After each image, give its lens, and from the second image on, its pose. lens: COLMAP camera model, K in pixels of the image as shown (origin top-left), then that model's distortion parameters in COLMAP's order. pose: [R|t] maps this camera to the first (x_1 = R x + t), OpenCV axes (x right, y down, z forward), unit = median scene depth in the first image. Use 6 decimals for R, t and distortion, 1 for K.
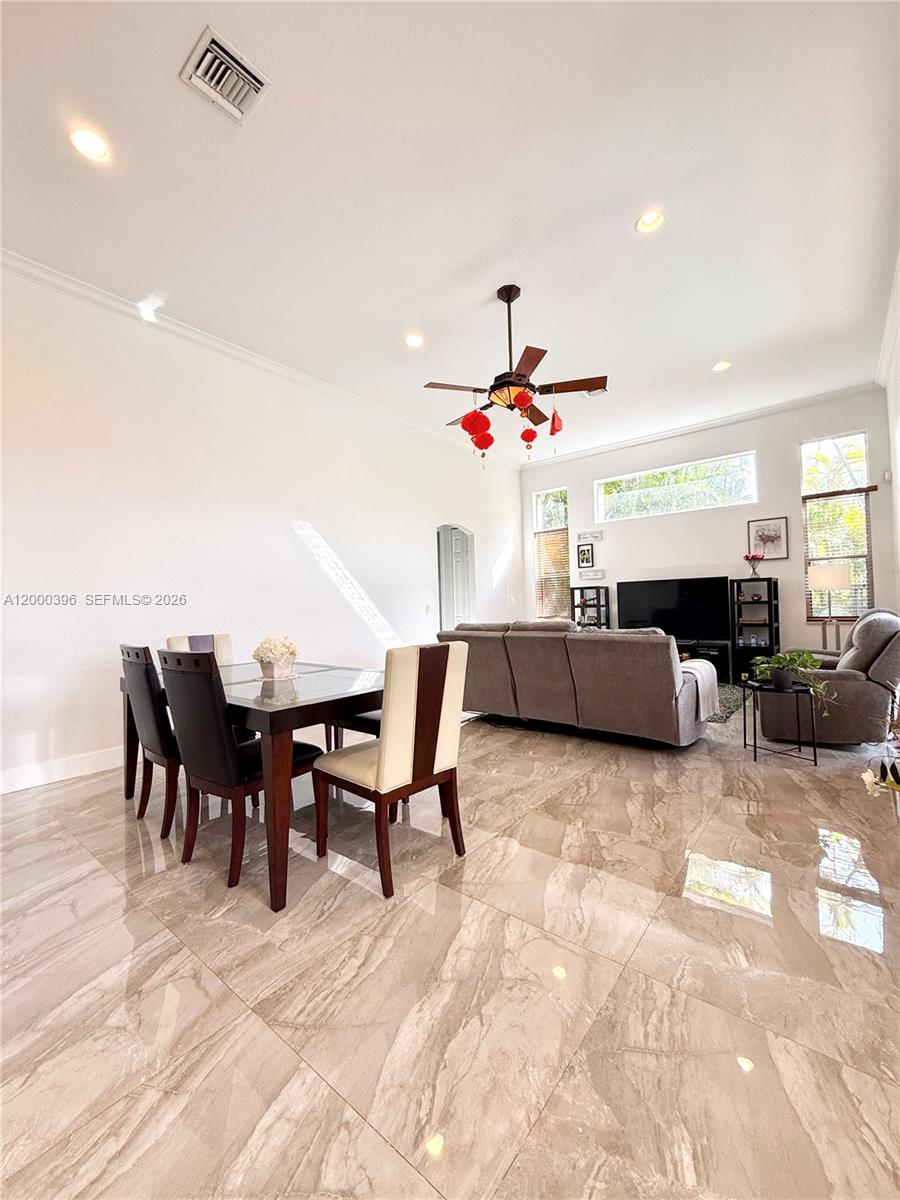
lens RADIAL K [[478.0, 0, 444.8], [0, 478.0, 602.7], [0, 0, 1]] dist [0.002156, 0.000245]
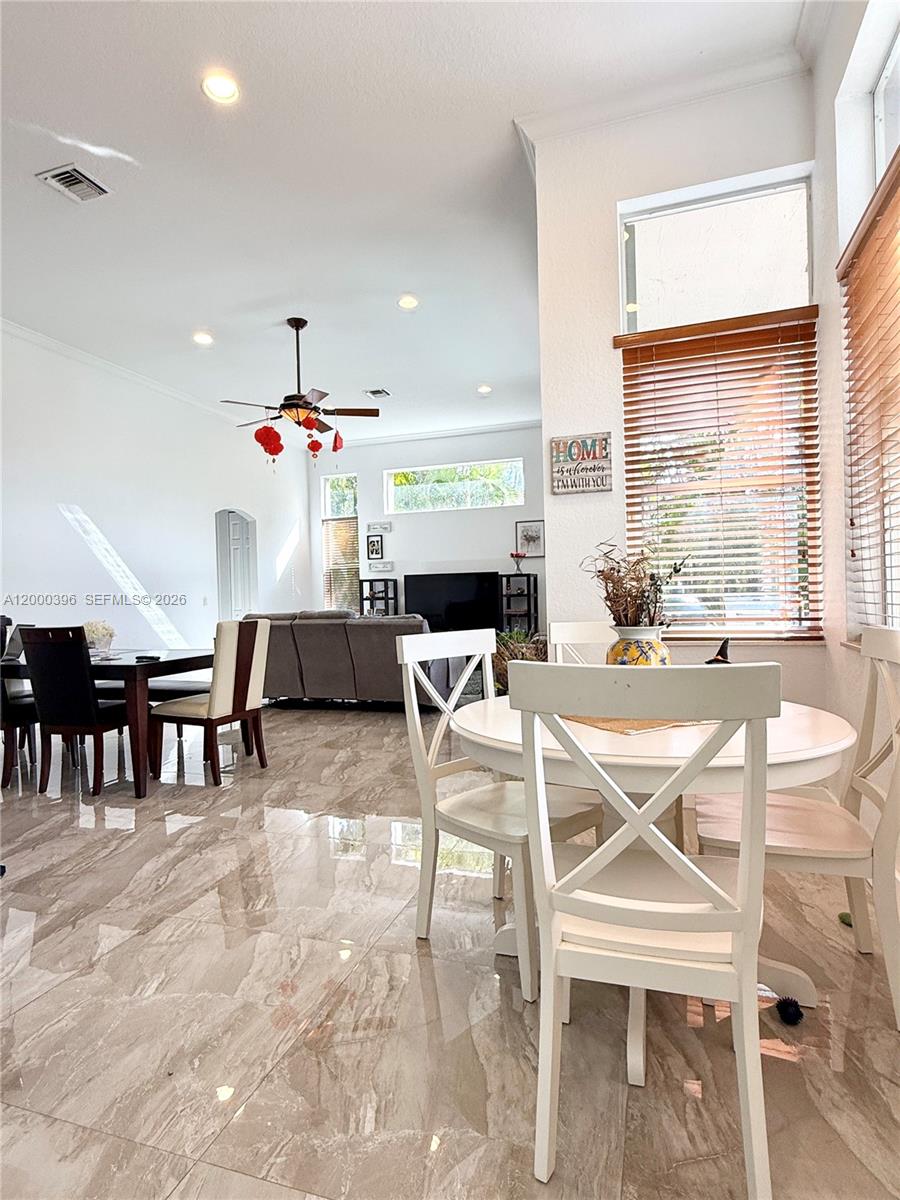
lens RADIAL K [[646.8, 0, 446.3], [0, 646.8, 610.0], [0, 0, 1]] dist [0.004831, 0.000705]
pose [[0.933049, -0.001387, 0.359747, -0.076819], [-0.006079, 0.999789, 0.019622, 0.006041], [-0.359698, -0.020496, 0.932844, -0.493986]]
